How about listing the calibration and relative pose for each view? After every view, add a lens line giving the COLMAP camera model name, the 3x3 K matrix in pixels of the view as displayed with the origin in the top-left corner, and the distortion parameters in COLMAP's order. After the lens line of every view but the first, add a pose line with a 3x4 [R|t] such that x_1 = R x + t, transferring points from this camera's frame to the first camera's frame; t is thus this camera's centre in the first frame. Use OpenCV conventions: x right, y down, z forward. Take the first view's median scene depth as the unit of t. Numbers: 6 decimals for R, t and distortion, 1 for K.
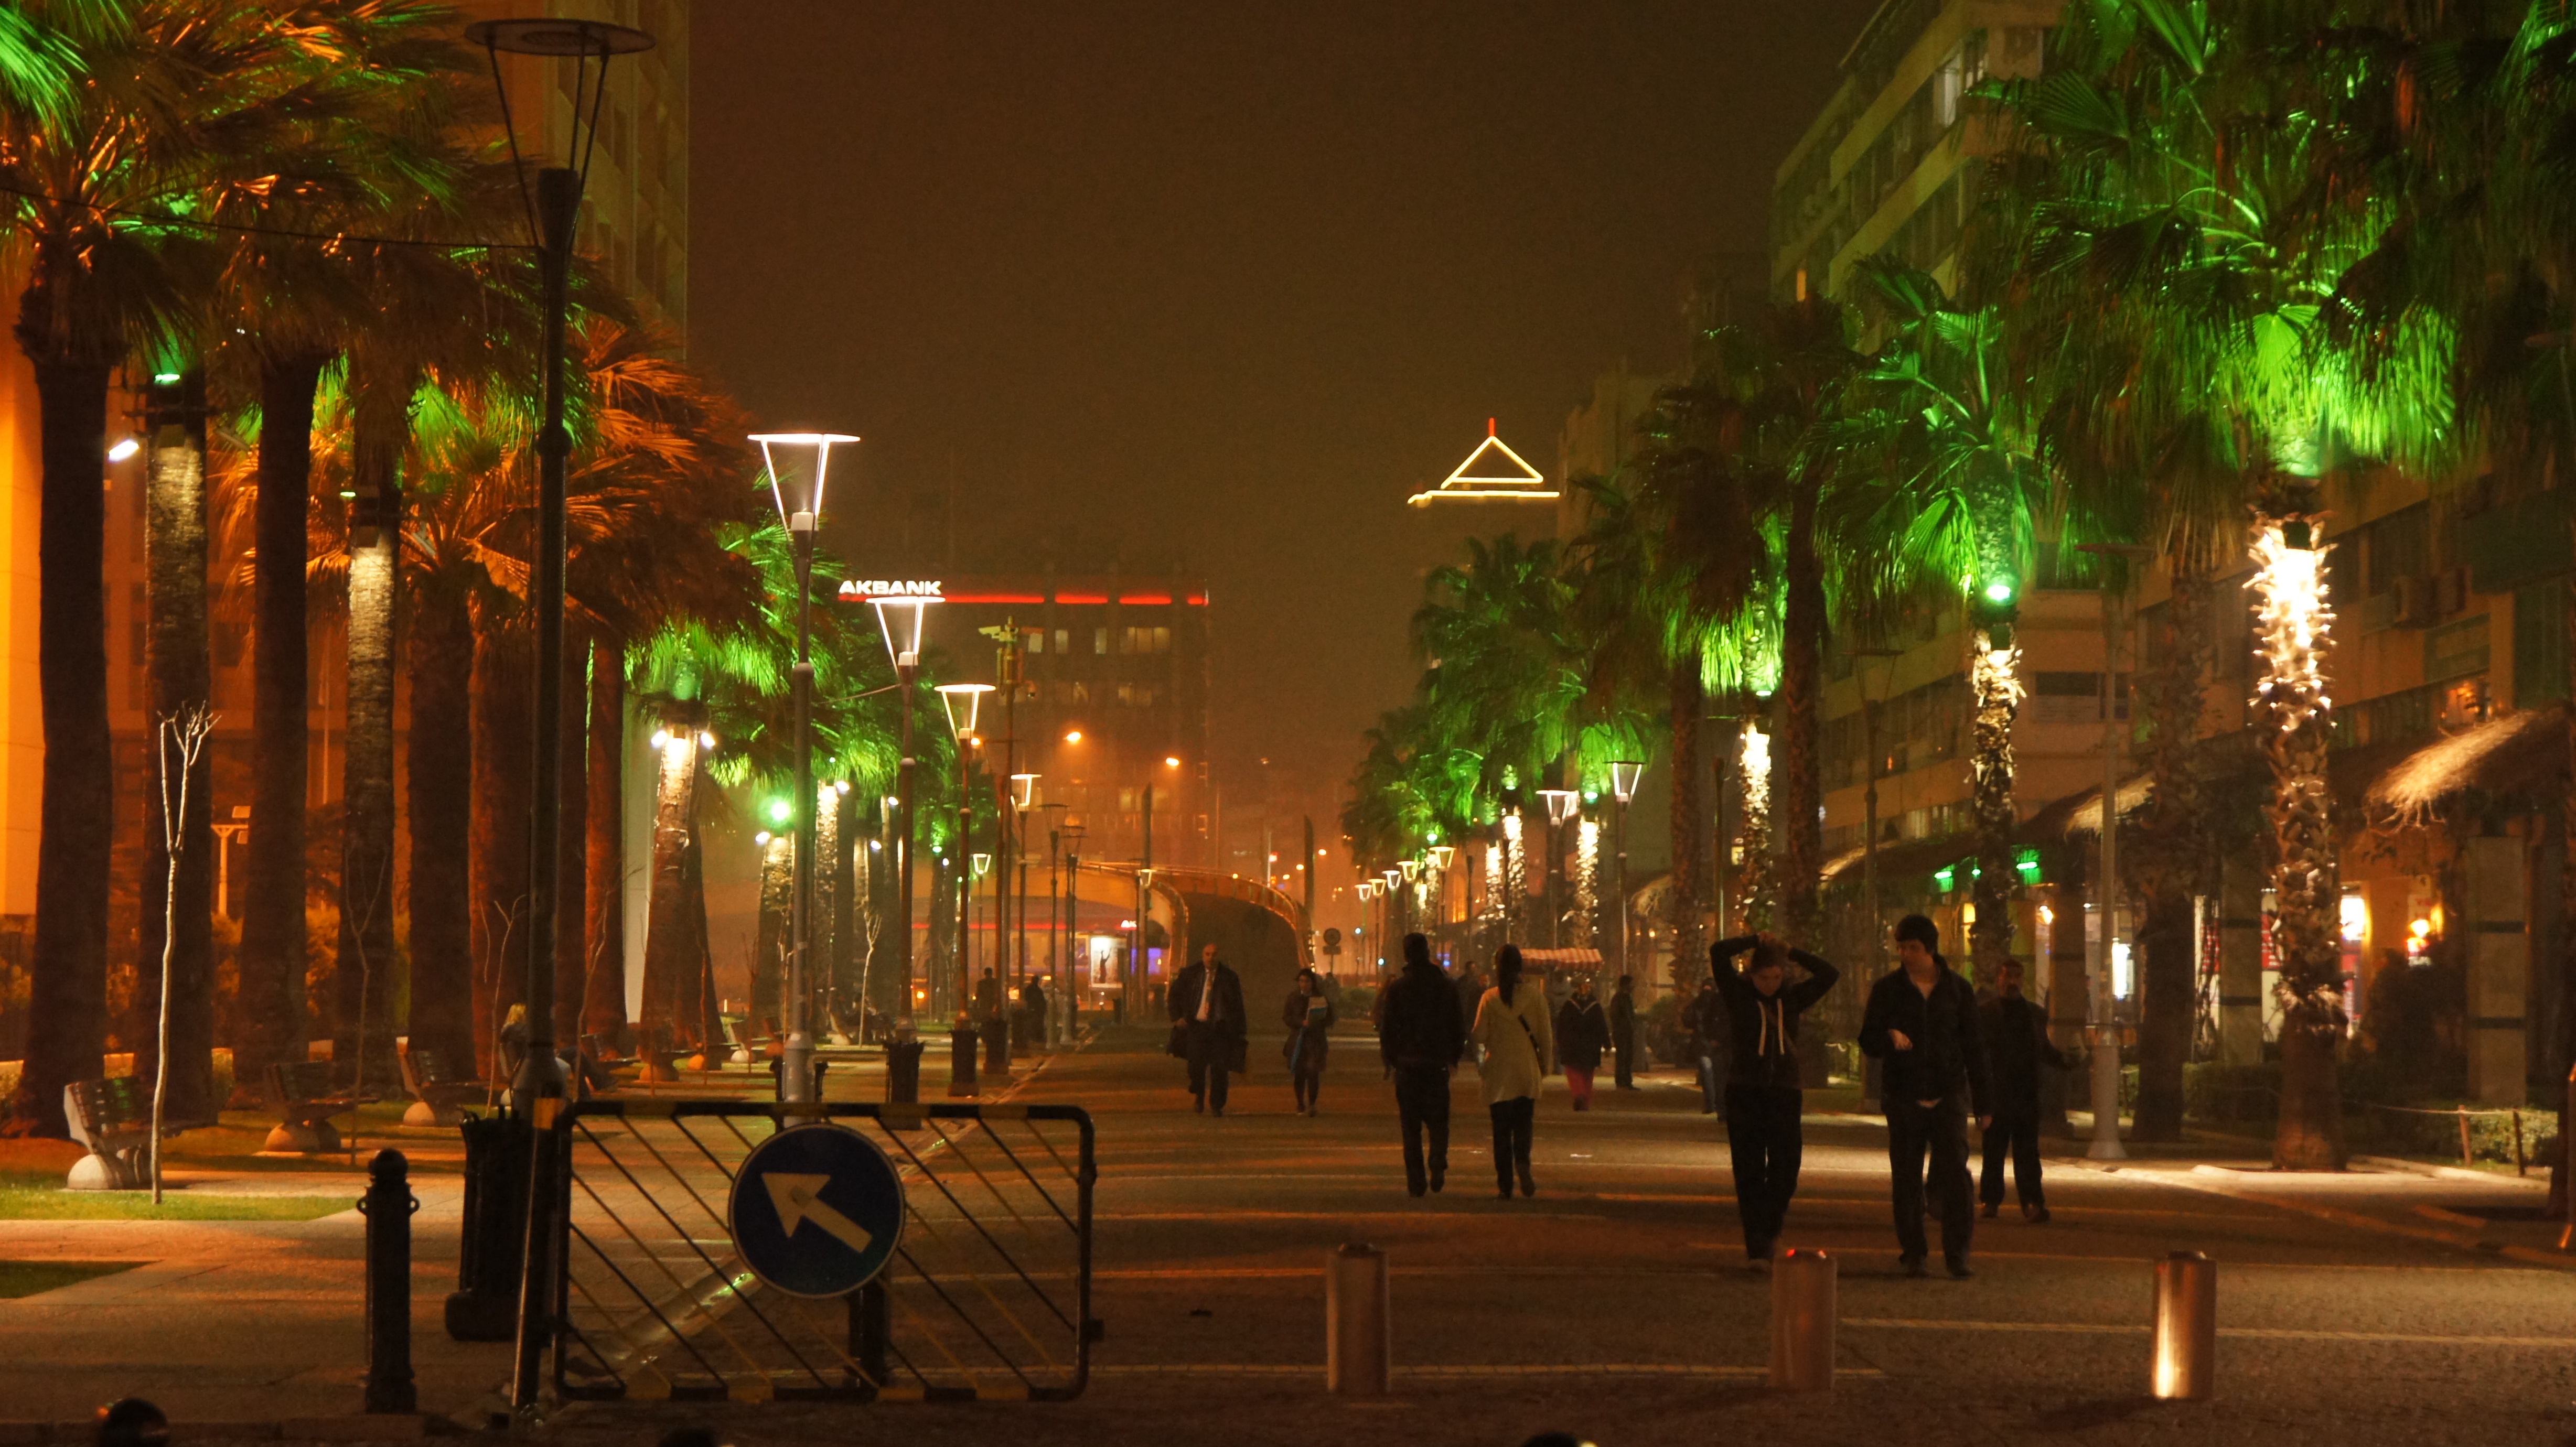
lens RADIAL K [[5610.6, 0, 1286.0], [0, 5610.6, 736.2], [0, 0, 1]] dist [0.269286, 0.000000]
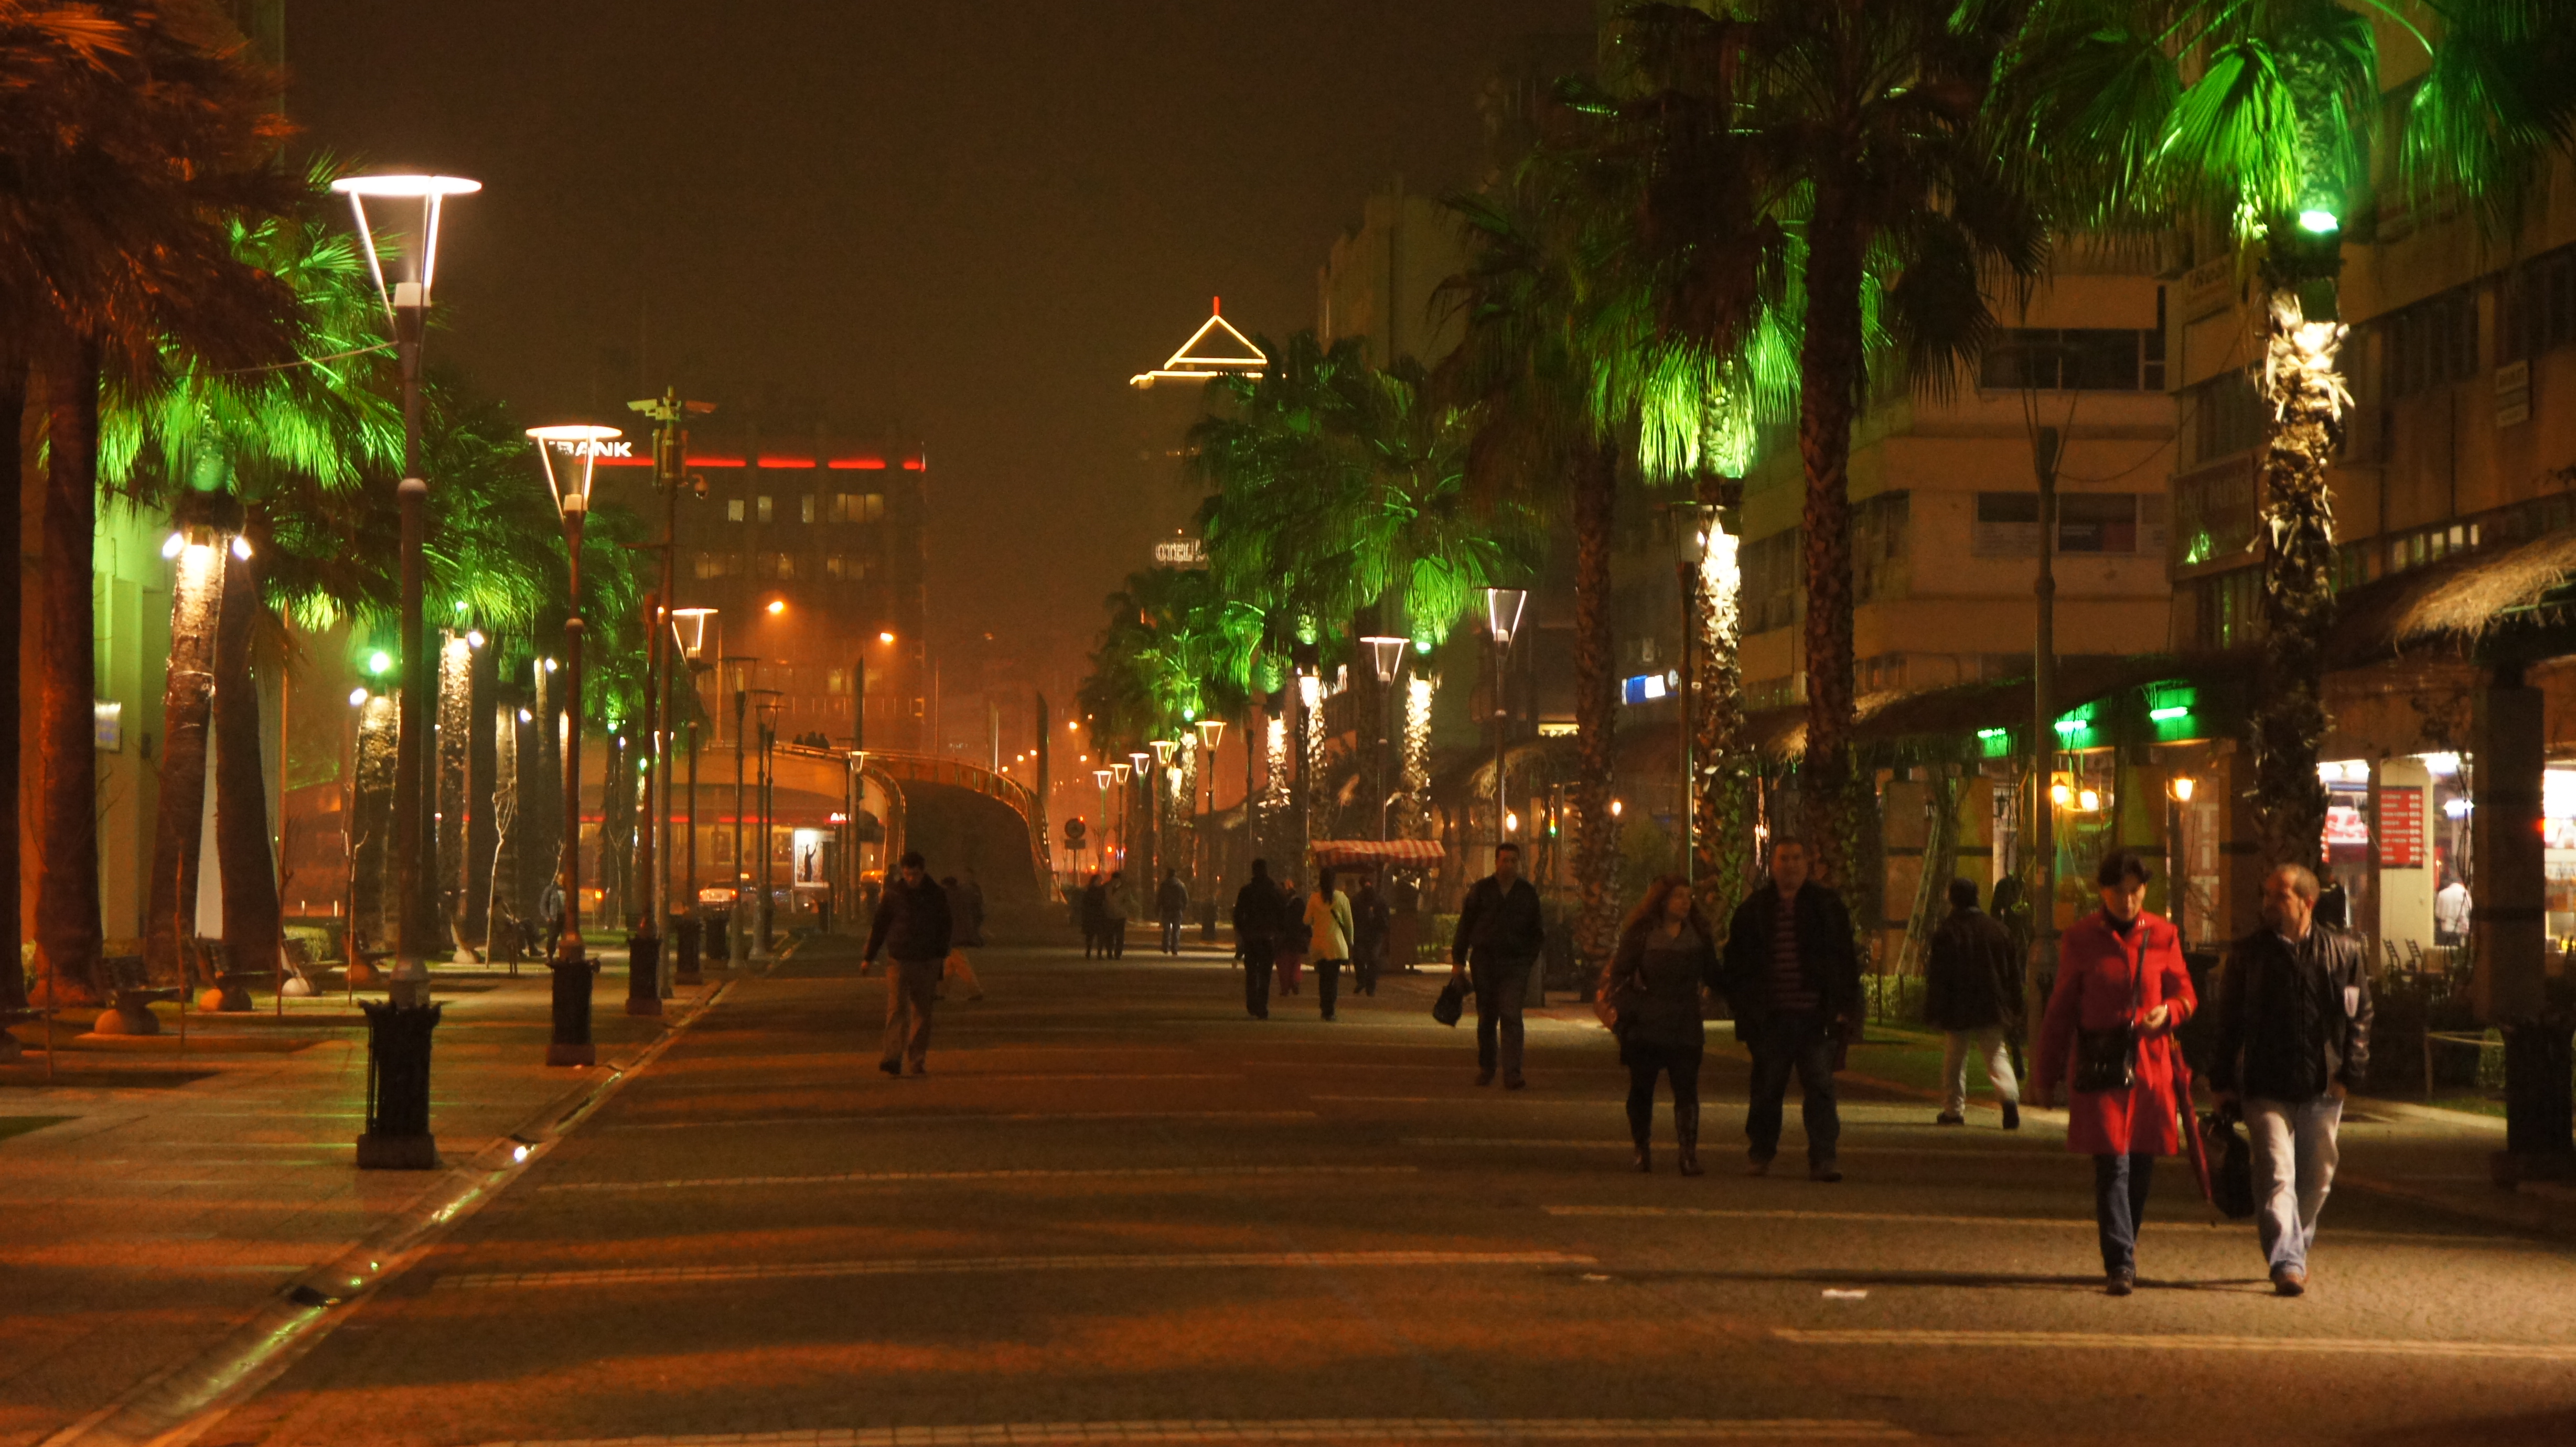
lens RADIAL K [[5610.6, 0, 1294.1], [0, 5610.6, 727.2], [0, 0, 1]] dist [0.269286, 0.000000]
pose [[0.998622, 0.000955, 0.052463, -0.005224], [-0.001846, 0.999855, 0.016930, 0.008679], [-0.052439, -0.017003, 0.998479, 0.213997]]
